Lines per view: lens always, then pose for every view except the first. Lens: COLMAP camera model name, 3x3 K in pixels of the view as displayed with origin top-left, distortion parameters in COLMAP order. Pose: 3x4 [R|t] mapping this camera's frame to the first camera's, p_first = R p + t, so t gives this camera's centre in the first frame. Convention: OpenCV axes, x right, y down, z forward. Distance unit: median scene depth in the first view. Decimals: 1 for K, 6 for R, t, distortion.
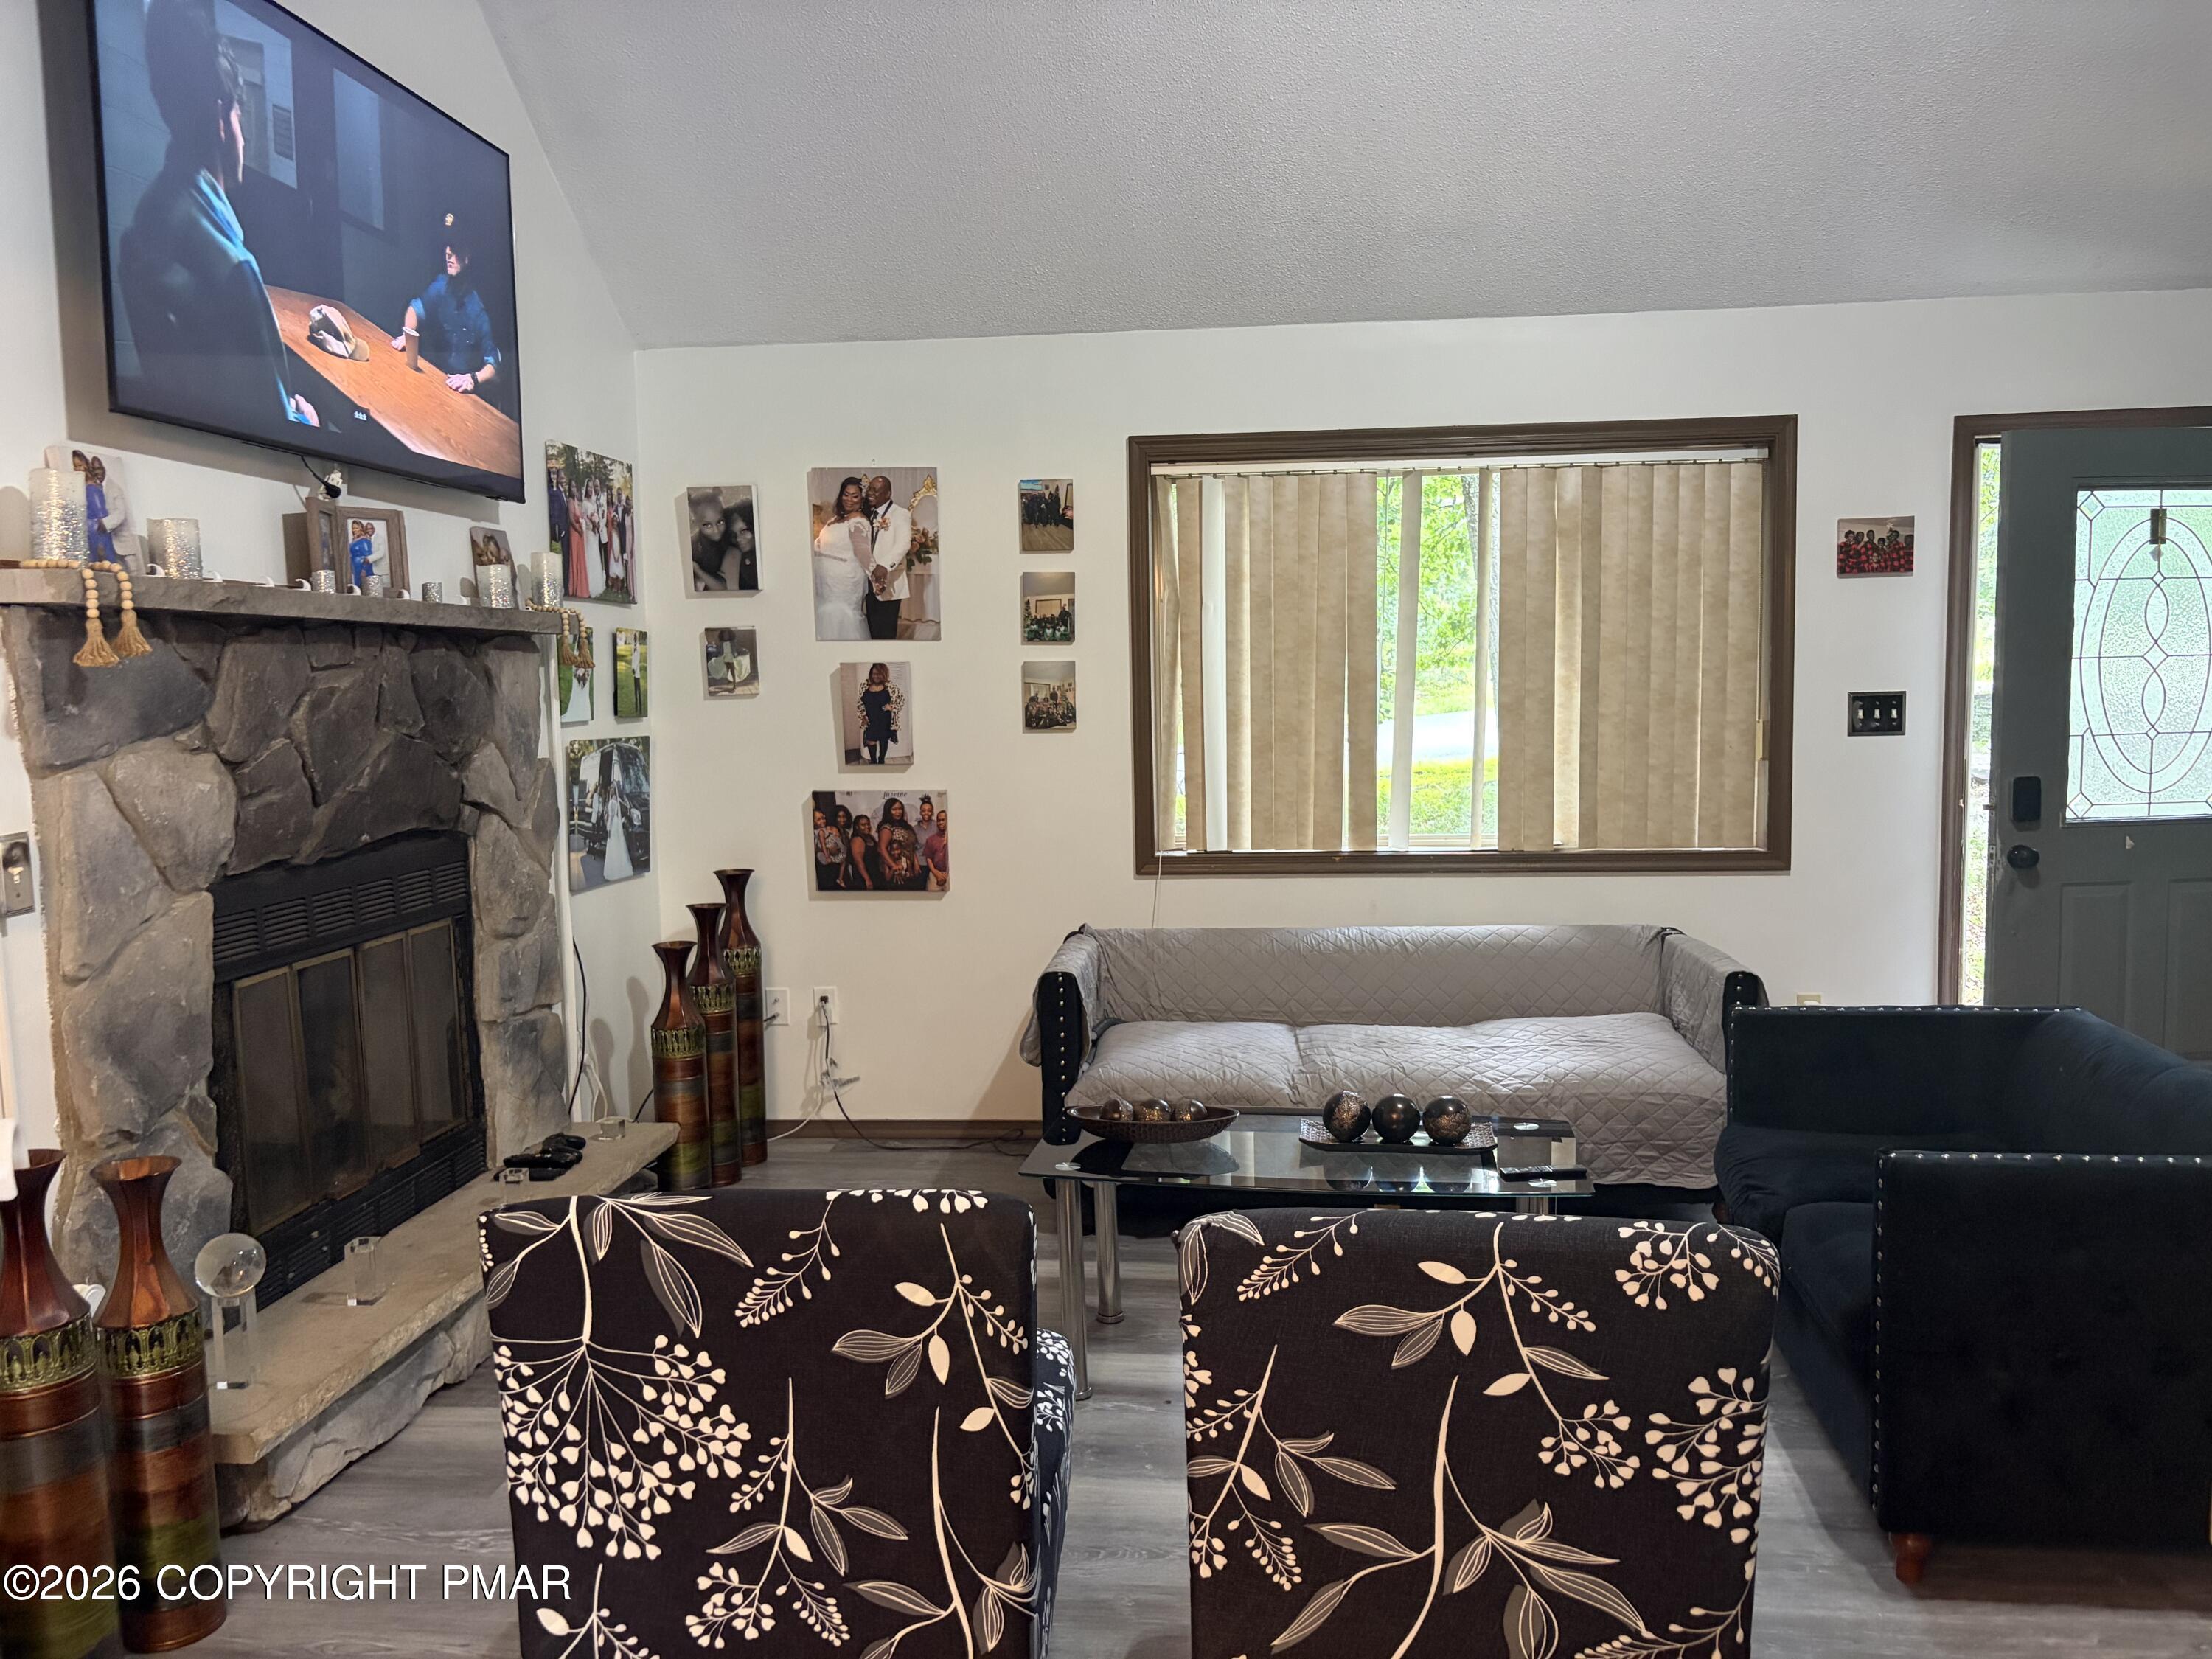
lens RADIAL K [[1694.1, 0, 1106.0], [0, 1694.1, 829.5], [0, 0, 1]] dist [0.011510, 0.006360]
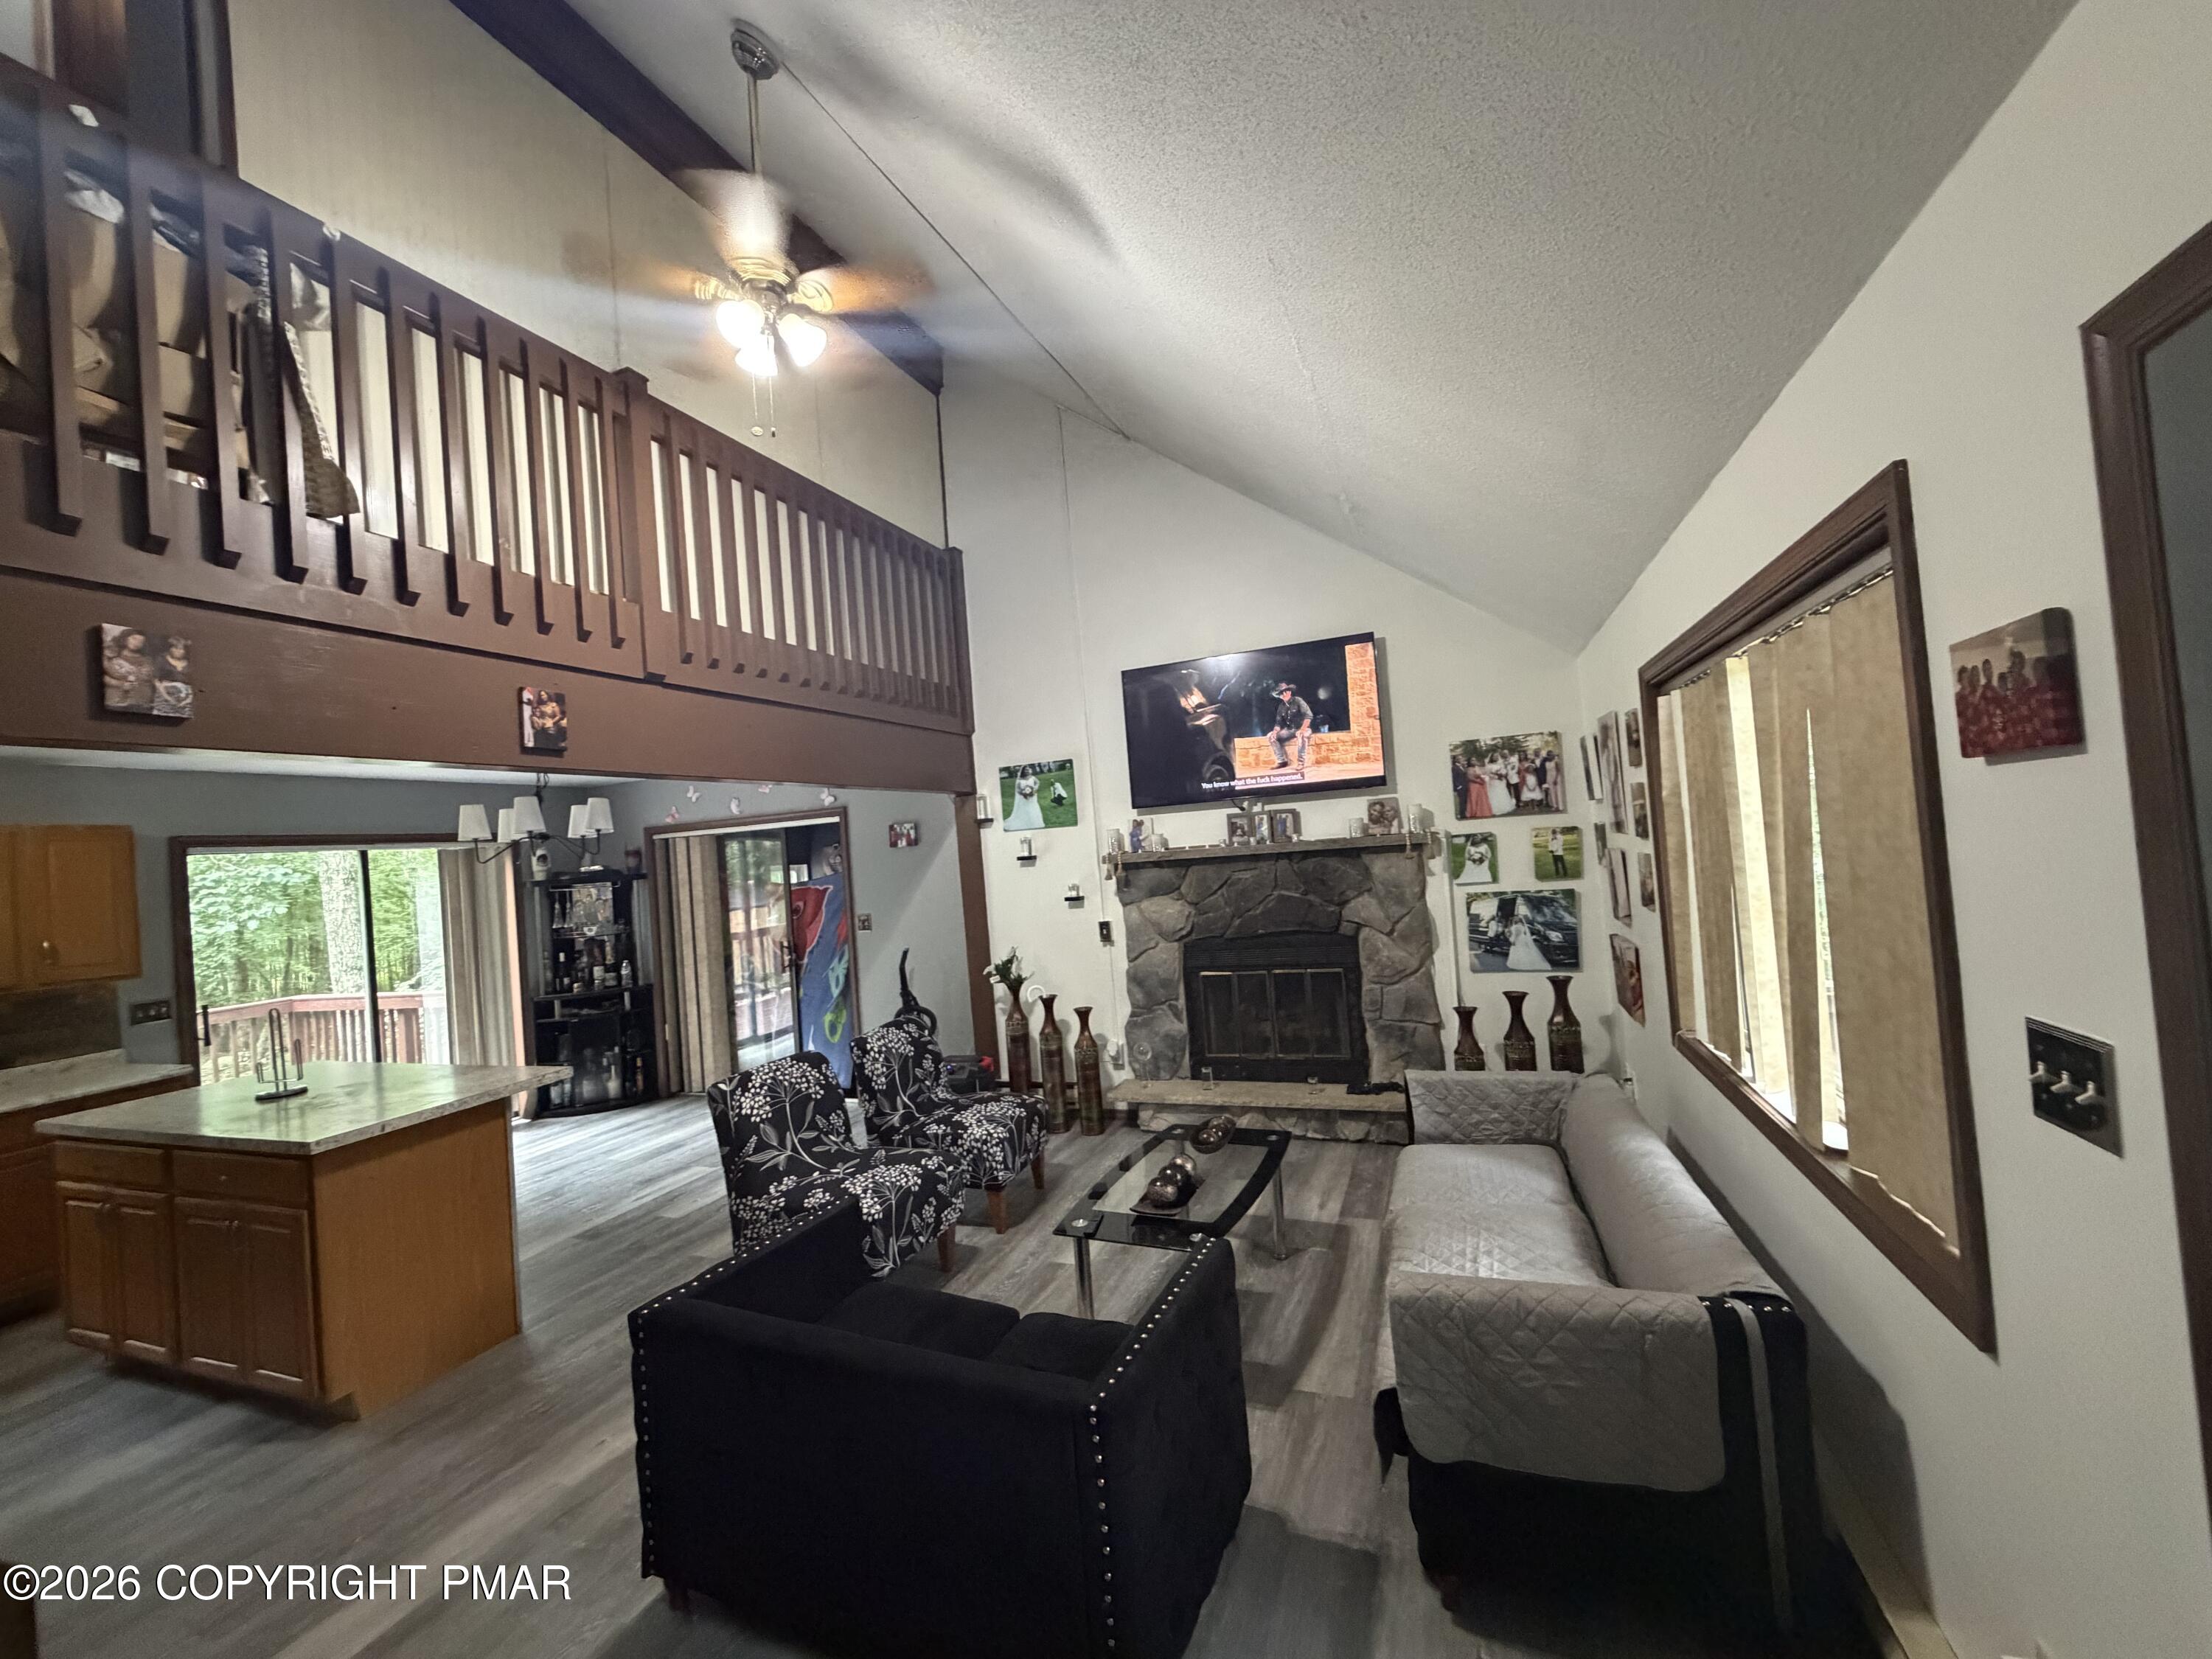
lens RADIAL K [[870.0, 0, 1119.9], [0, 870.0, 827.7], [0, 0, 1]] dist [0.002404, 0.000380]
pose [[-0.252956, 0.012176, -0.967401, 1.045076], [-0.006467, 0.999877, 0.014275, -0.193425], [0.967456, 0.009867, -0.252846, 1.209864]]
